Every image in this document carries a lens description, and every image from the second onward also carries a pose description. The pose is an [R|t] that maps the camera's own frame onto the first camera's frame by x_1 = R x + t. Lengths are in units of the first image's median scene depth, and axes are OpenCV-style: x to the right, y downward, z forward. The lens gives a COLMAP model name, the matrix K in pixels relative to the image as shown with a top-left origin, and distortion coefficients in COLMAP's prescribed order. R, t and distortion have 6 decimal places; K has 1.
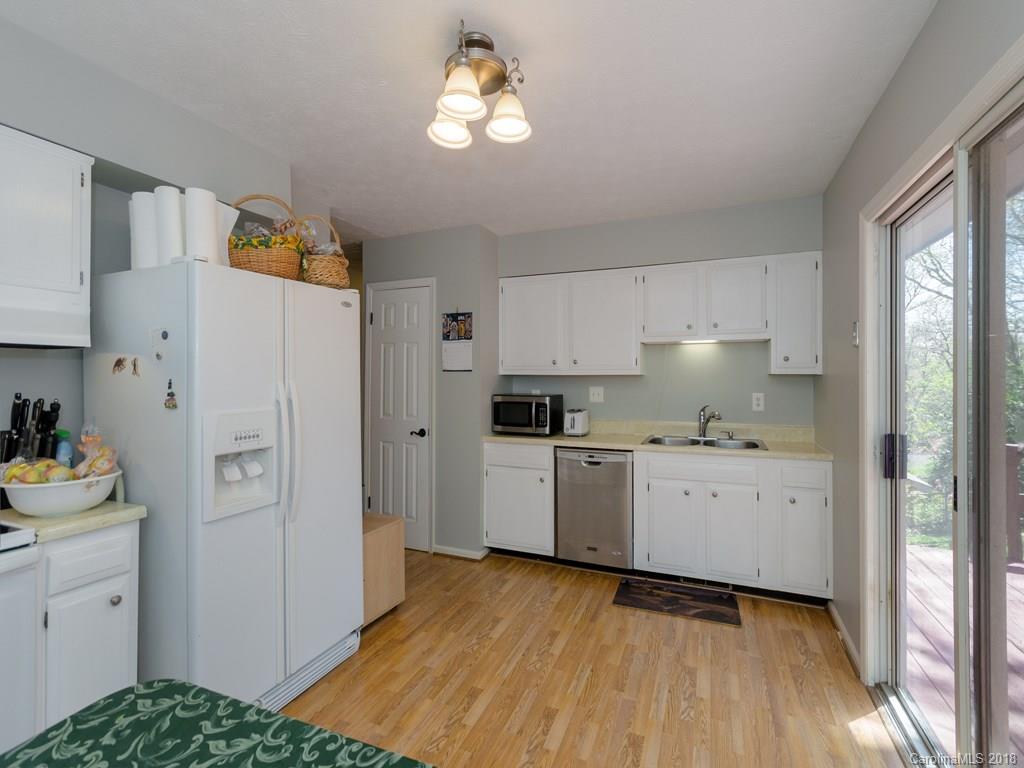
lens RADIAL K [[459.2, 0, 542.7], [0, 459.2, 376.4], [0, 0, 1]] dist [0.001563, 0.000663]
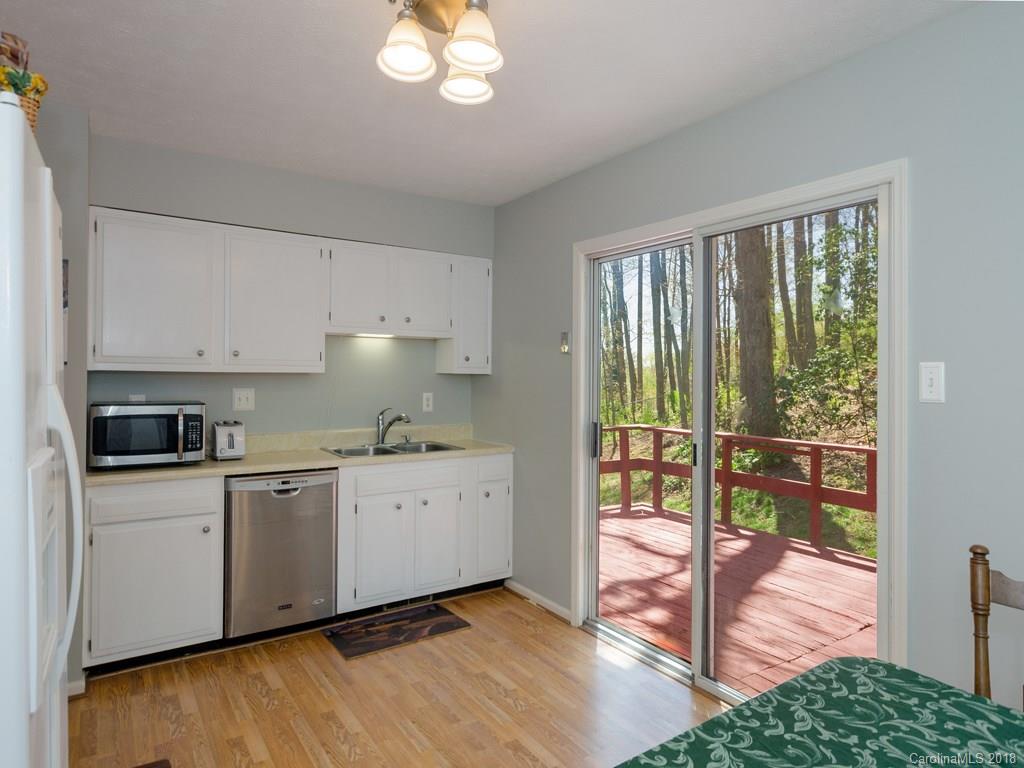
lens RADIAL K [[592.7, 0, 509.4], [0, 592.7, 370.7], [0, 0, 1]] dist [-0.001365, 0.000598]
pose [[0.578096, 0.010980, 0.815895, -0.499575], [-0.010233, 0.999928, -0.006206, -0.004793], [-0.815904, -0.004761, 0.578167, 0.160456]]
